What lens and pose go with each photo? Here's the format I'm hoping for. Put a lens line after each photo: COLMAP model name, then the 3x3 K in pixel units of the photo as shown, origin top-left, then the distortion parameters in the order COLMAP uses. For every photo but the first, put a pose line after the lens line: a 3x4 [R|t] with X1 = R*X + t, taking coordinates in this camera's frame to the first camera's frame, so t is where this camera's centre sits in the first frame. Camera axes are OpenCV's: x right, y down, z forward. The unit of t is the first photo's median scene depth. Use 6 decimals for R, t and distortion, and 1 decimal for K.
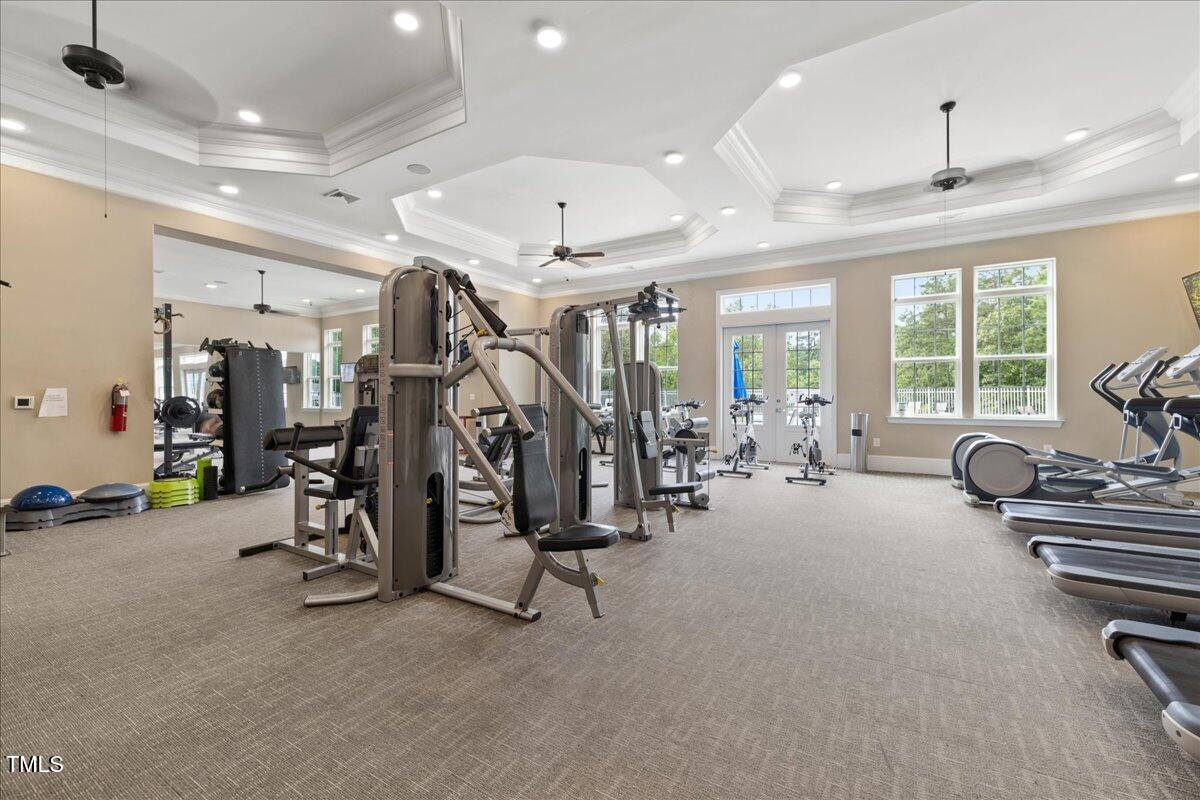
lens RADIAL K [[508.8, 0, 599.8], [0, 508.8, 393.6], [0, 0, 1]] dist [-0.004585, 0.000044]
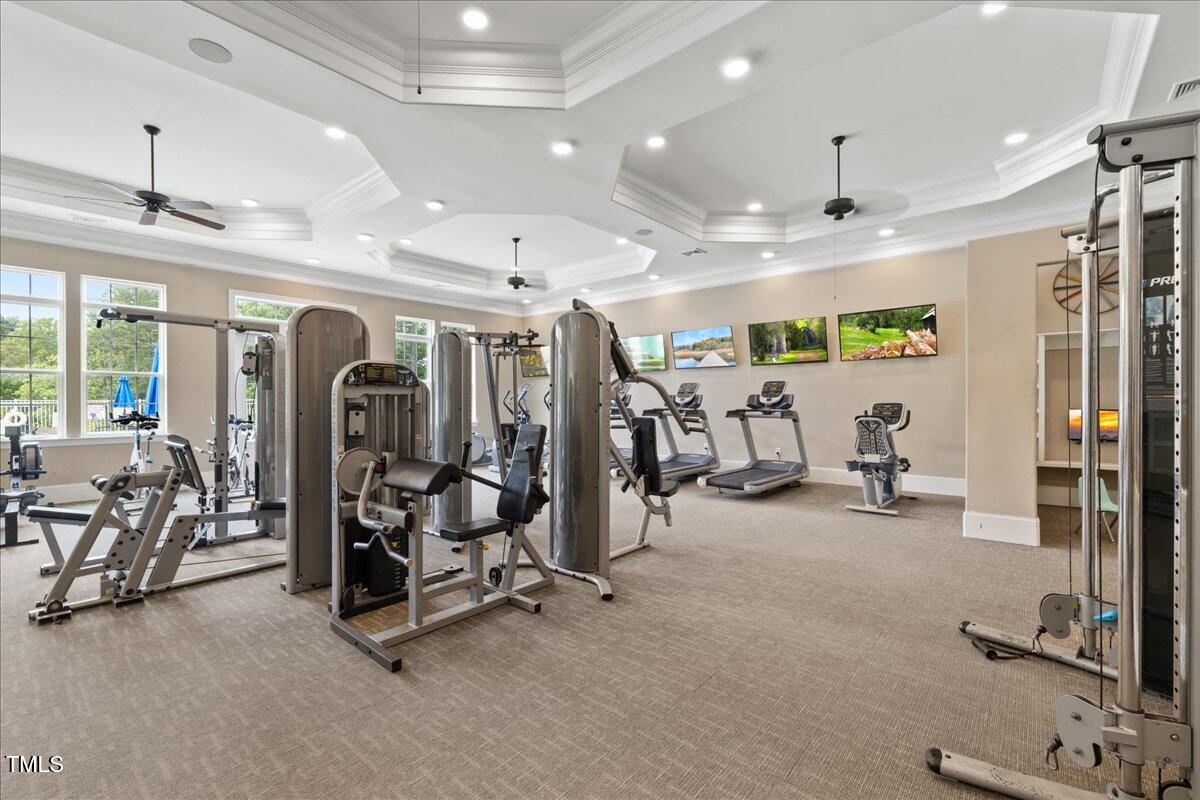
lens RADIAL K [[508.8, 0, 601.3], [0, 508.8, 402.8], [0, 0, 1]] dist [-0.004585, 0.000044]
pose [[0.151921, 0.002957, 0.988388, -1.846154], [0.014268, 0.999885, -0.005184, -0.013327], [-0.988290, 0.014890, 0.151861, 0.916870]]
